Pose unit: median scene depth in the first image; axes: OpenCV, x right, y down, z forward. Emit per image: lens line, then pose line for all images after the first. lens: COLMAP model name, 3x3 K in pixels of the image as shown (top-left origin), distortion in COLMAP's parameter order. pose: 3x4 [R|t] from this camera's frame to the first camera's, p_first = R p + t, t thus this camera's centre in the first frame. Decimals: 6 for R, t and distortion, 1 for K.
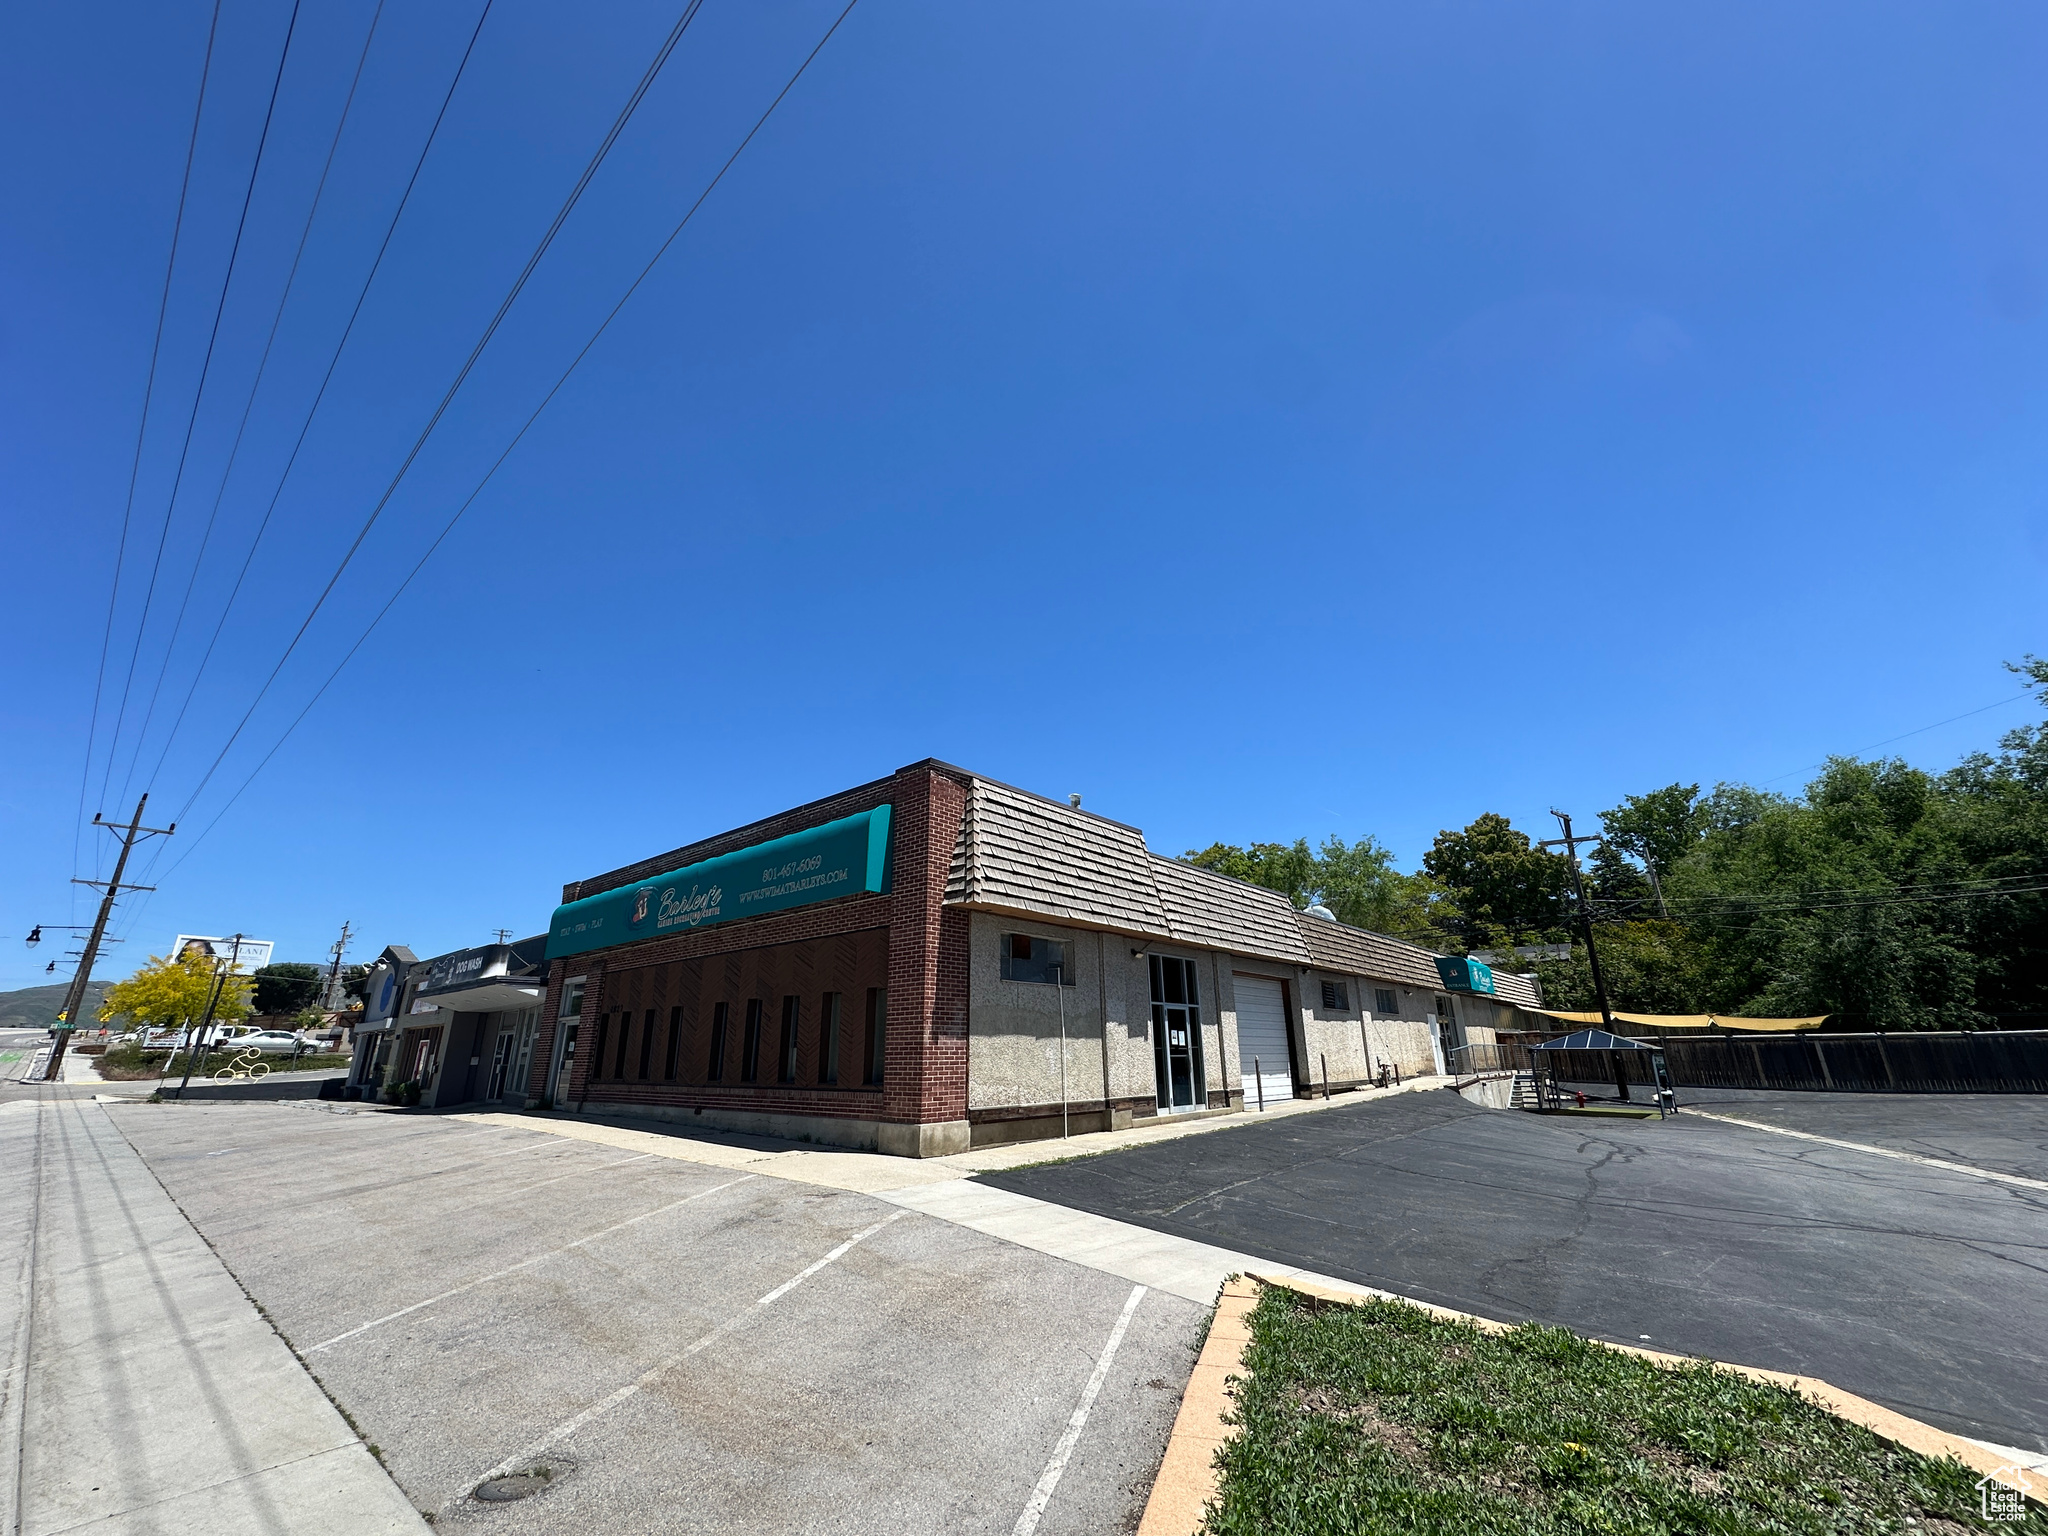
lens RADIAL K [[816.8, 0, 1024.0], [0, 816.8, 768.0], [0, 0, 1]] dist [-0.002417, 0.000785]
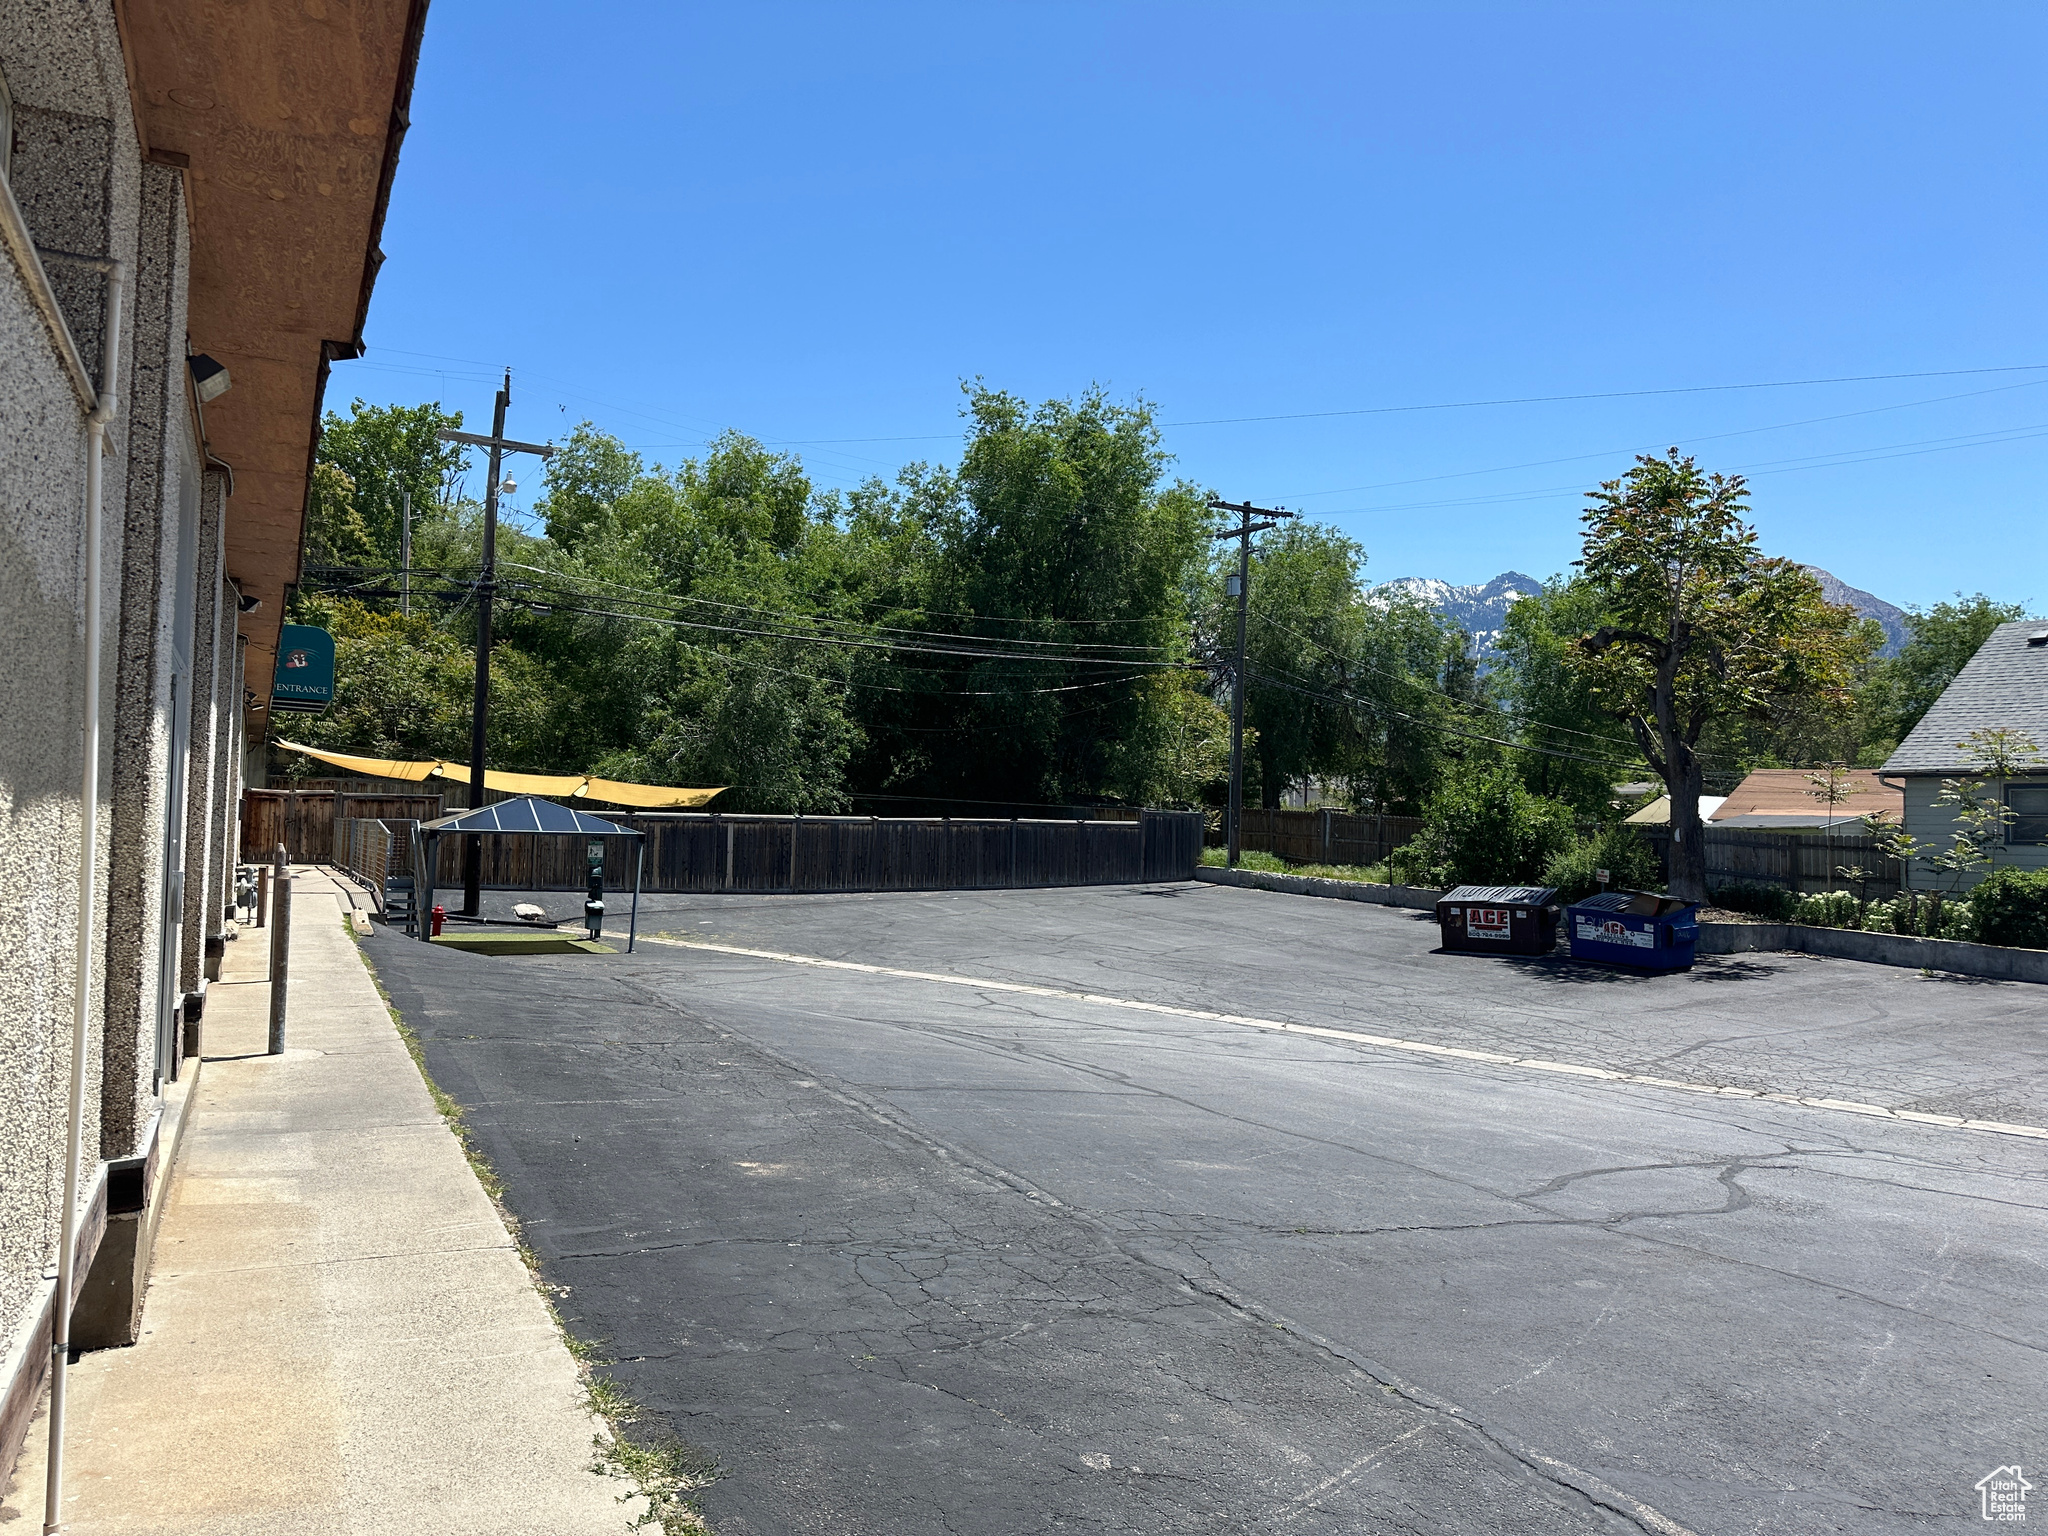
lens RADIAL K [[1423.5, 0, 1020.1], [0, 1423.5, 763.8], [0, 0, 1]] dist [0.128068, -0.202007]
pose [[0.360618, 0.055292, 0.931073, -0.096666], [-0.329151, 0.941561, 0.071570, 0.217405], [-0.872705, -0.332273, 0.357743, 0.668157]]
